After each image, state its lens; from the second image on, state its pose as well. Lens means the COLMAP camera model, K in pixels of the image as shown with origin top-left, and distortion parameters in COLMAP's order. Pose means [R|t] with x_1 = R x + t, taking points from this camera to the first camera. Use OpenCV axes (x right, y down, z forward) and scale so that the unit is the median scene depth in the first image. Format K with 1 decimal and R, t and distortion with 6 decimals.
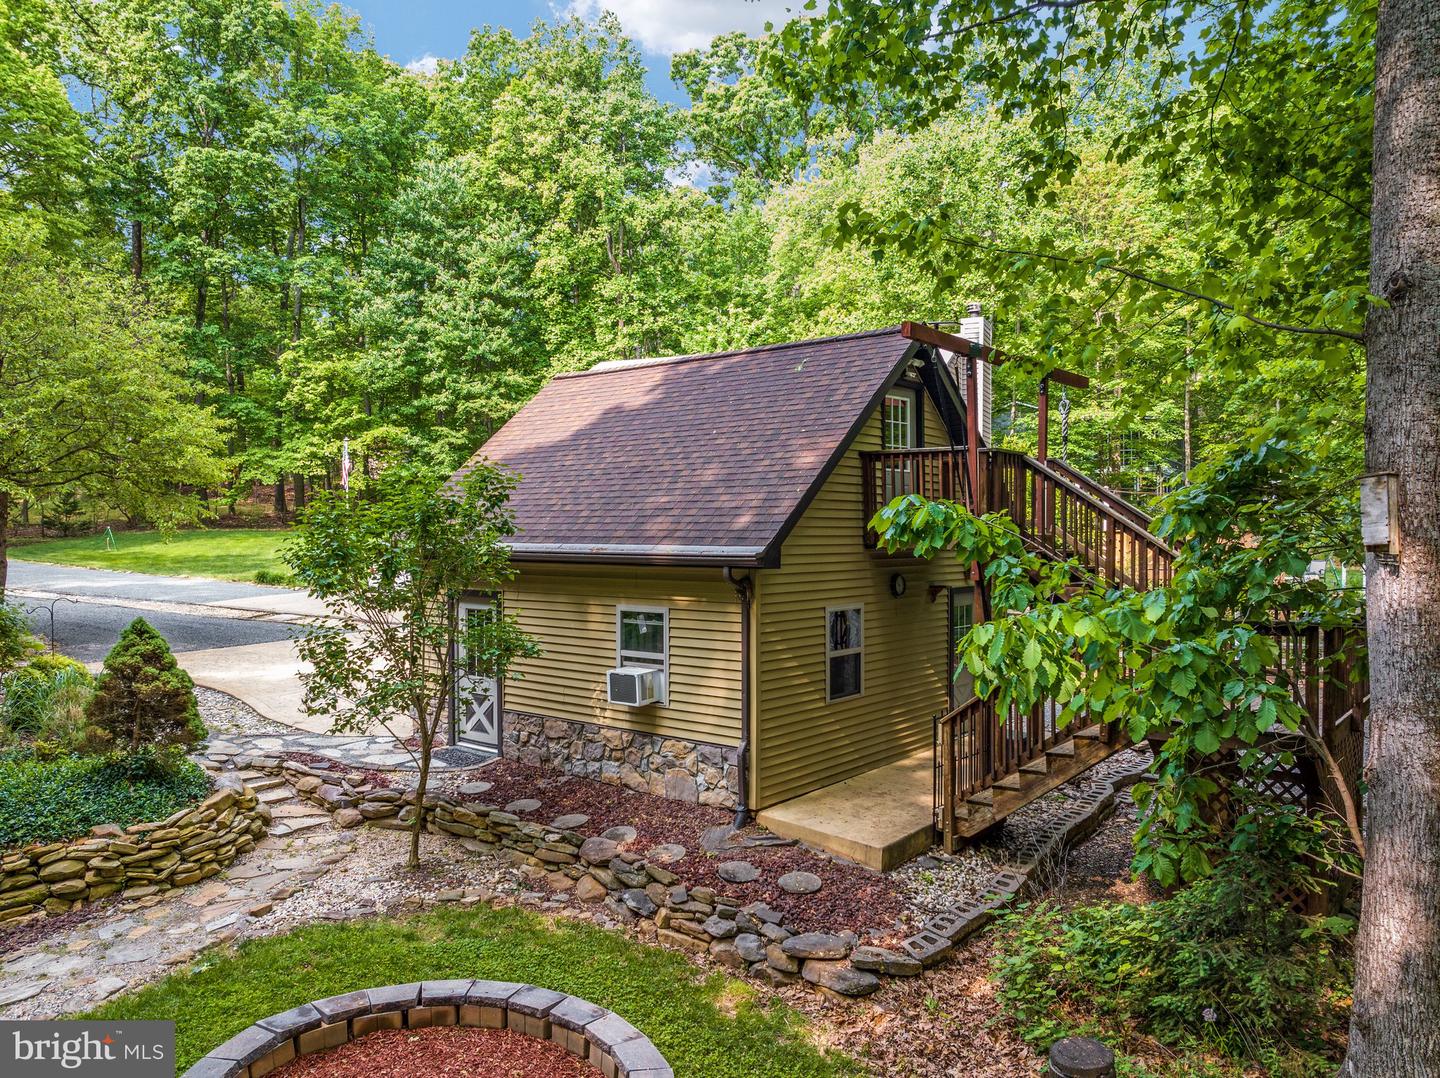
lens RADIAL K [[1042.7, 0, 720.0], [0, 1042.7, 539.0], [0, 0, 1]] dist [-0.064295, 0.041038]
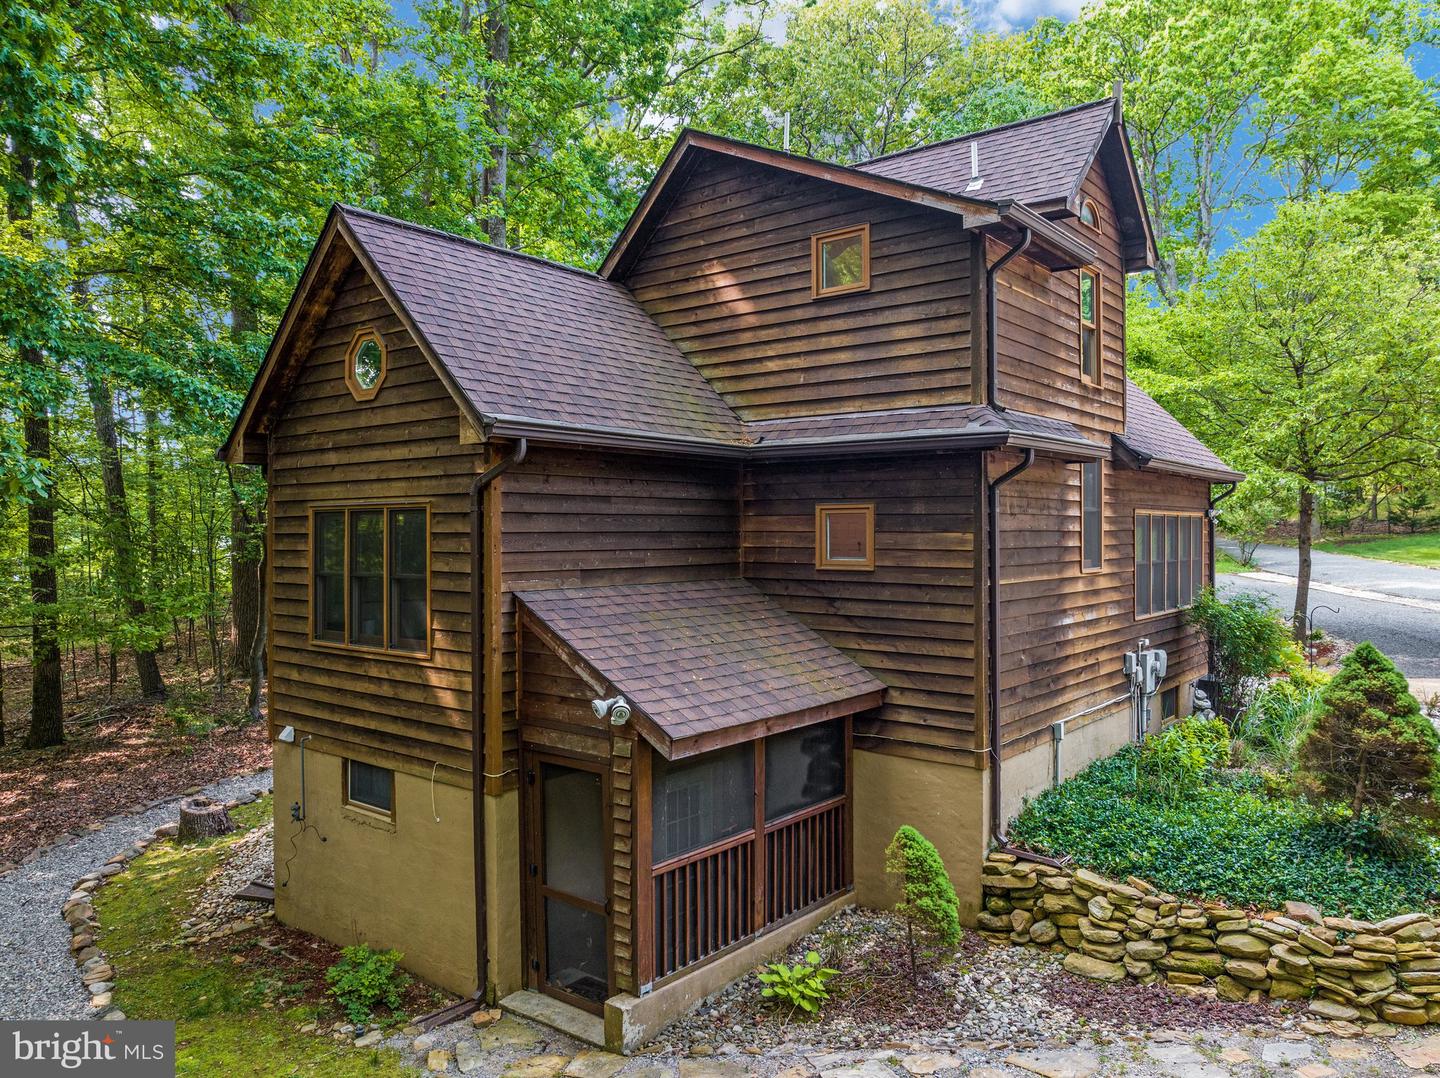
lens RADIAL K [[1042.7, 0, 720.0], [0, 1042.7, 539.0], [0, 0, 1]] dist [-0.064295, 0.041038]
pose [[0.374050, 0.005241, -0.927394, -0.043048], [-0.001210, 0.999986, 0.005163, -0.003984], [0.927408, -0.000809, 0.374051, 0.295984]]
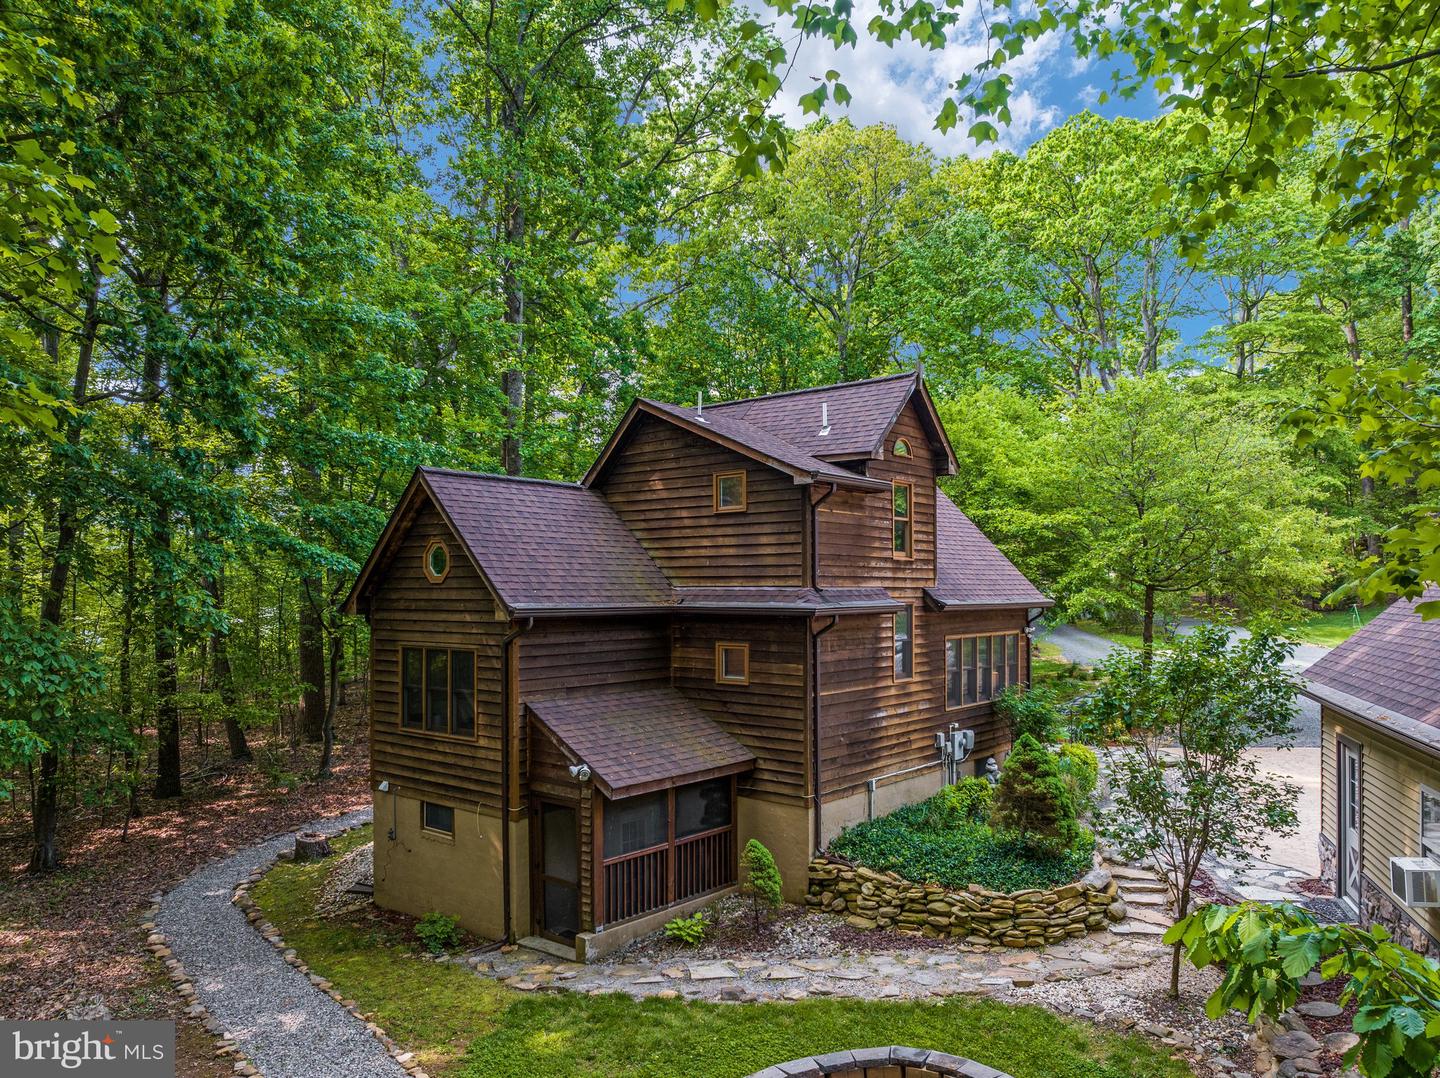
lens RADIAL K [[1044.2, 0, 732.6], [0, 1044.2, 587.2], [0, 0, 1]] dist [-0.042593, 0.002231]
pose [[0.369595, -0.000986, -0.929192, 0.577122], [-0.001475, 0.999998, -0.001648, -0.117378], [0.929192, 0.001980, 0.369593, 0.185199]]
